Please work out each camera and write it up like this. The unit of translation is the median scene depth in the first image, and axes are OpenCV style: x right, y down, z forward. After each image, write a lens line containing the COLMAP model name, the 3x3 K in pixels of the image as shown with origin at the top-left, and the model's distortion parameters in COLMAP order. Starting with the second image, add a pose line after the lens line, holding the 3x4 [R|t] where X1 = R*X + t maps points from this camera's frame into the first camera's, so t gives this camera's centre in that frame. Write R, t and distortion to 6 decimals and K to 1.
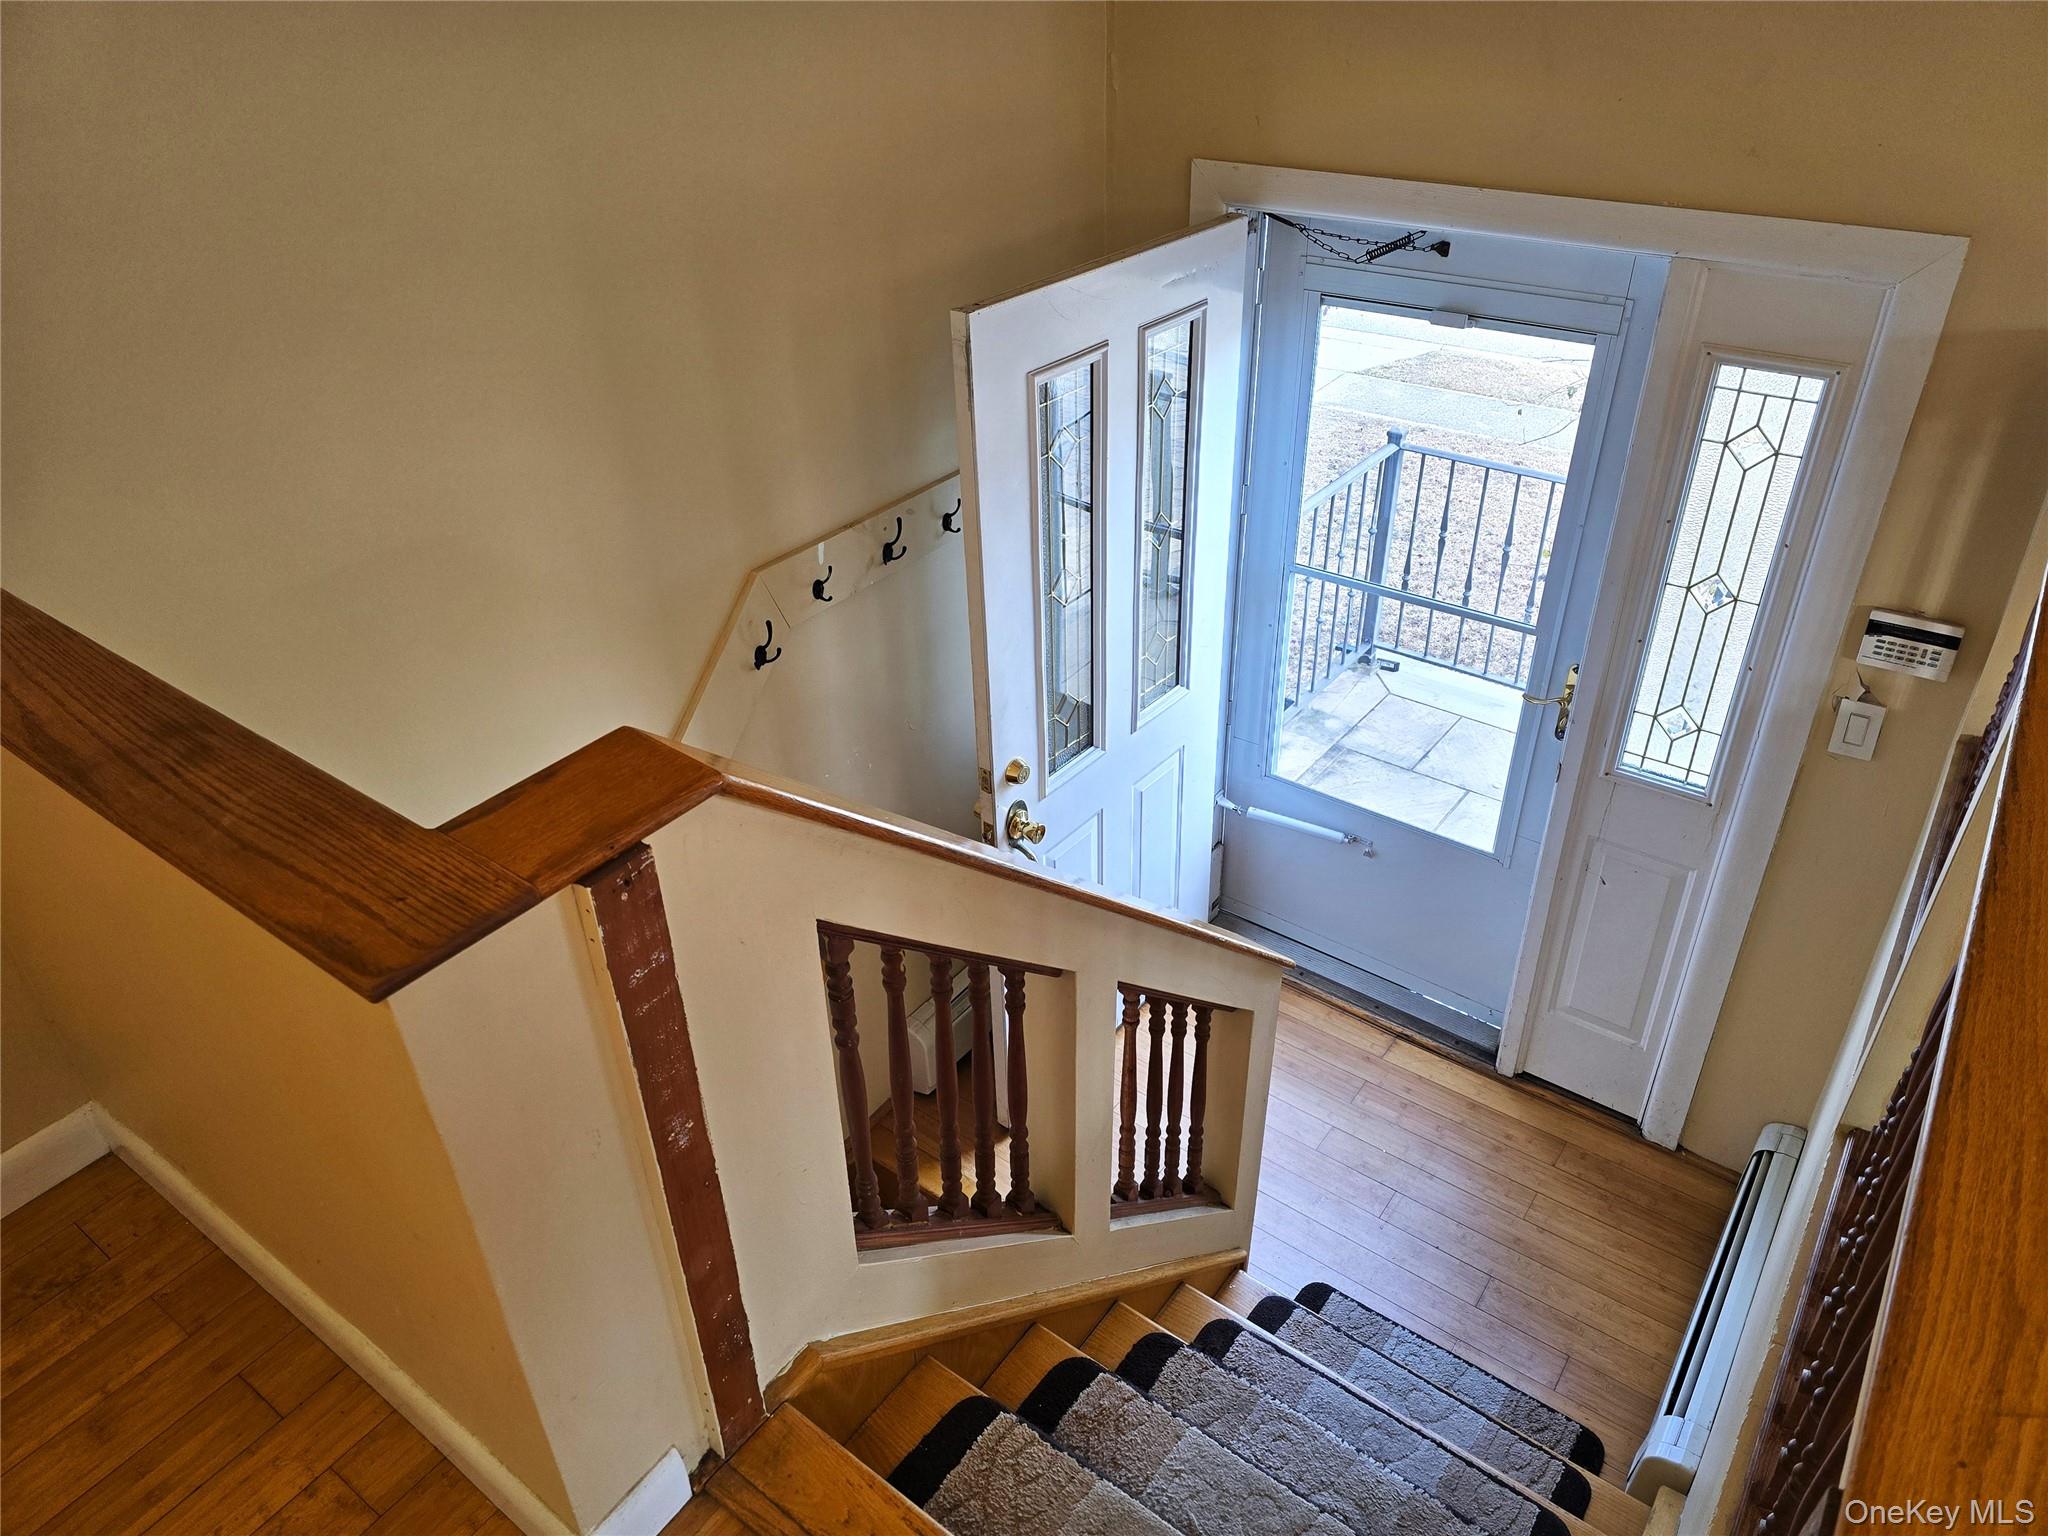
lens RADIAL K [[1355.6, 0, 1032.3], [0, 1355.6, 762.7], [0, 0, 1]] dist [0.090473, -0.098731]
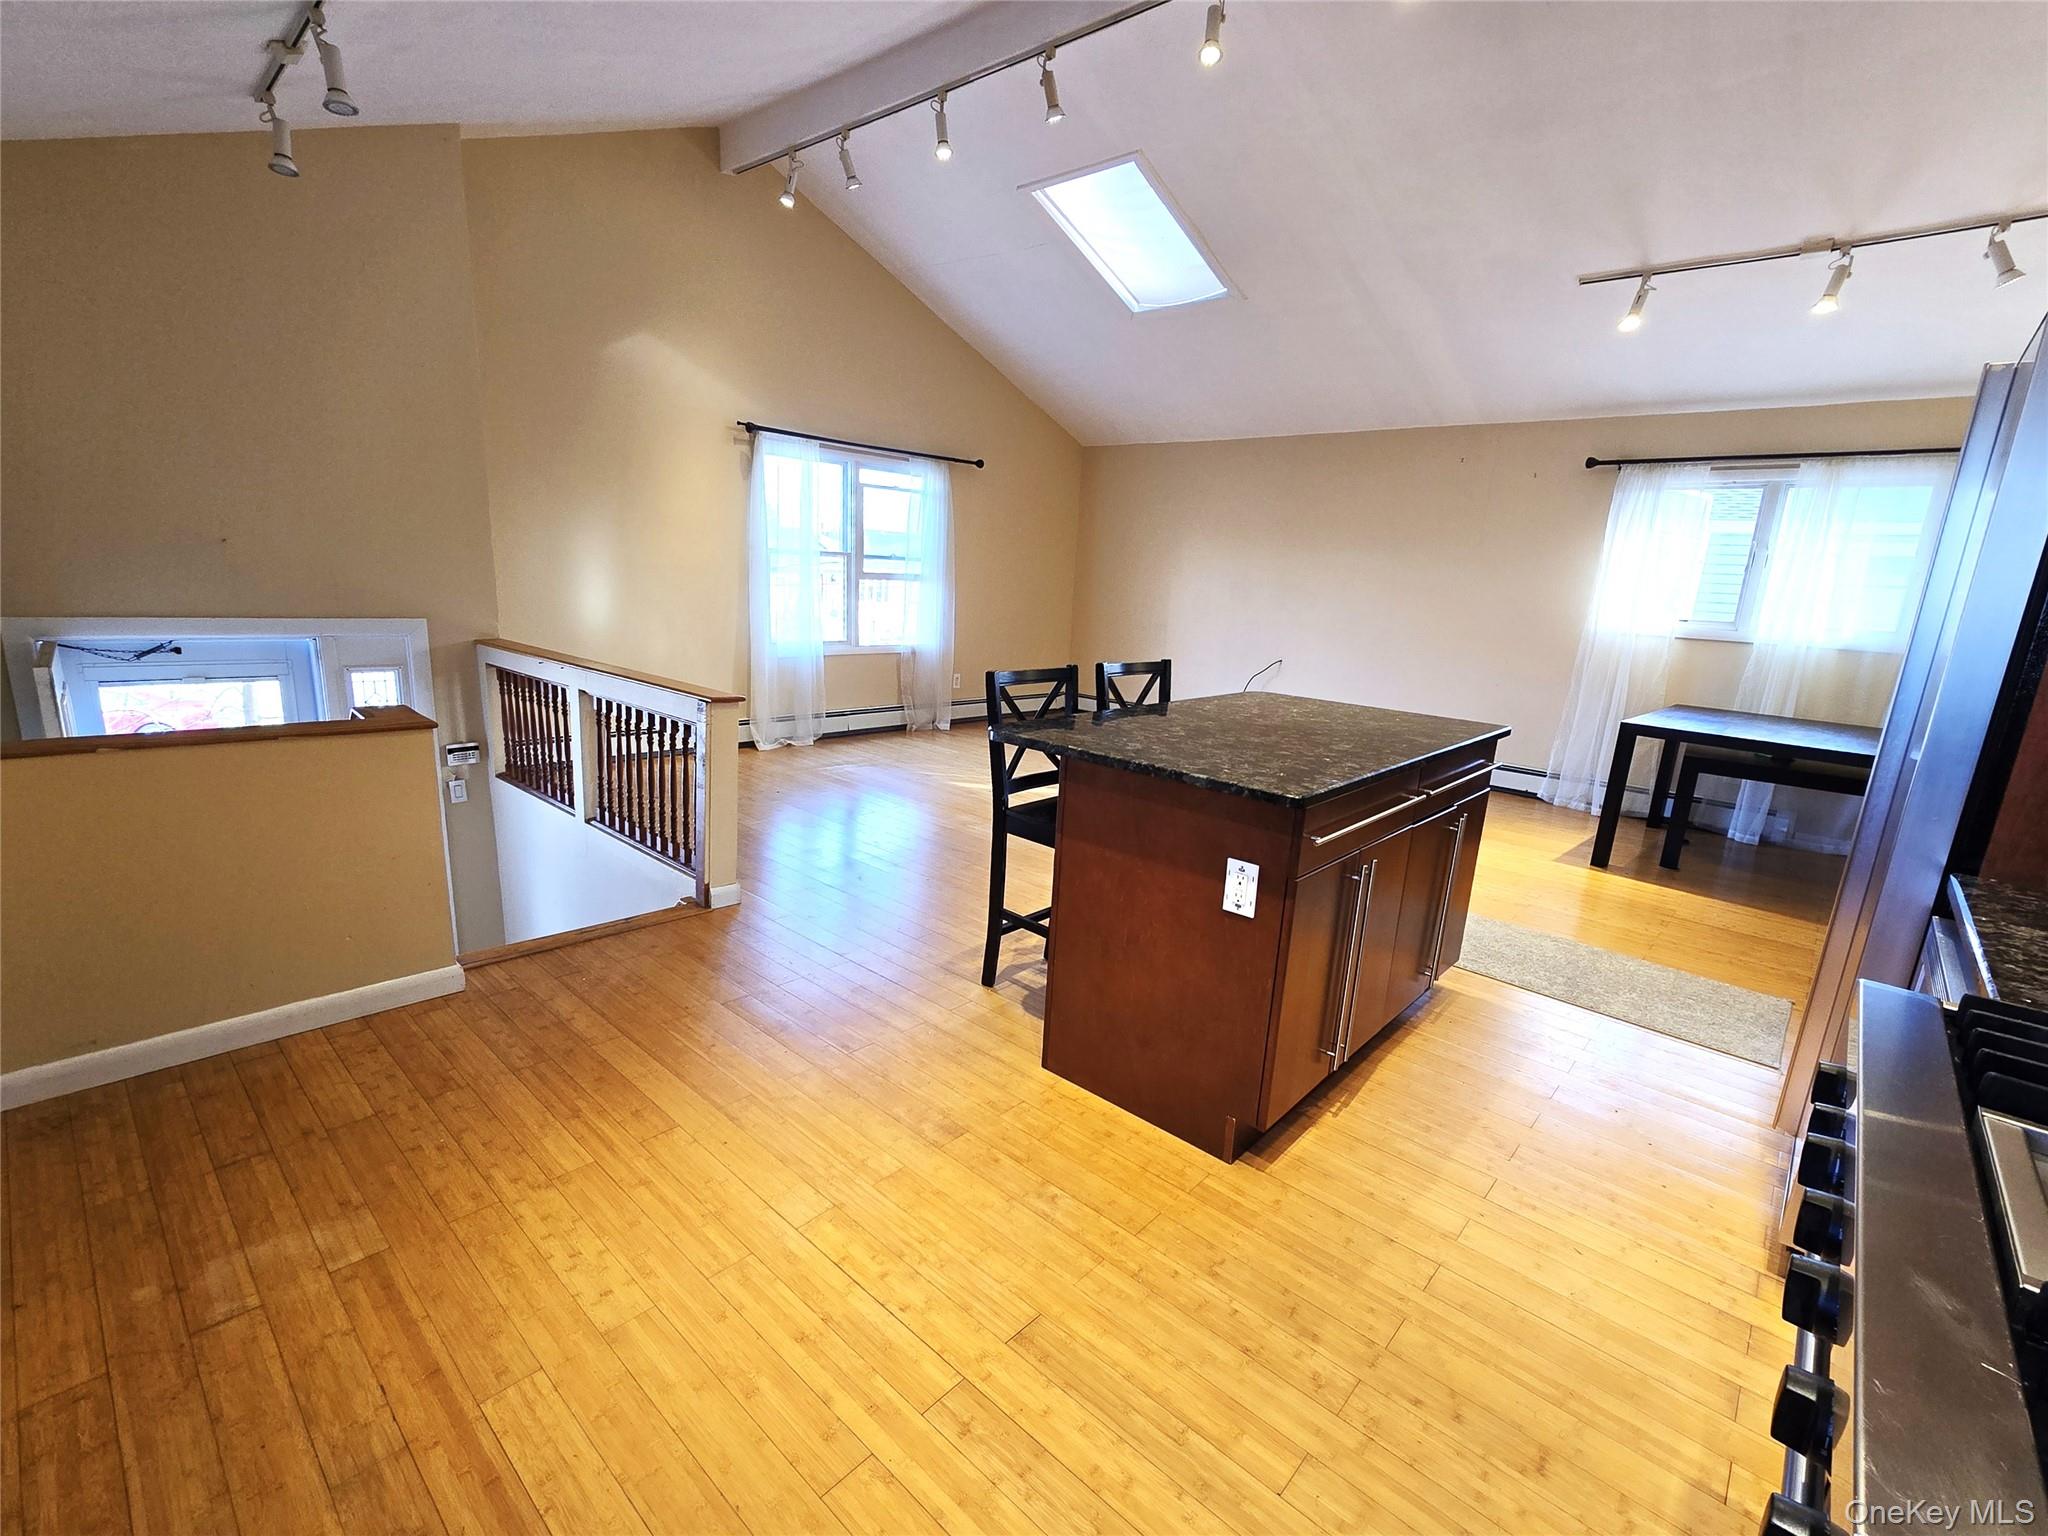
lens RADIAL K [[915.0, 0, 1017.1], [0, 915.0, 782.7], [0, 0, 1]] dist [-0.002134, -0.001061]
pose [[0.107946, -0.198136, 0.974212, -1.091061], [0.489029, 0.863766, 0.121487, 0.295627], [-0.865563, 0.463304, 0.190134, -0.324550]]
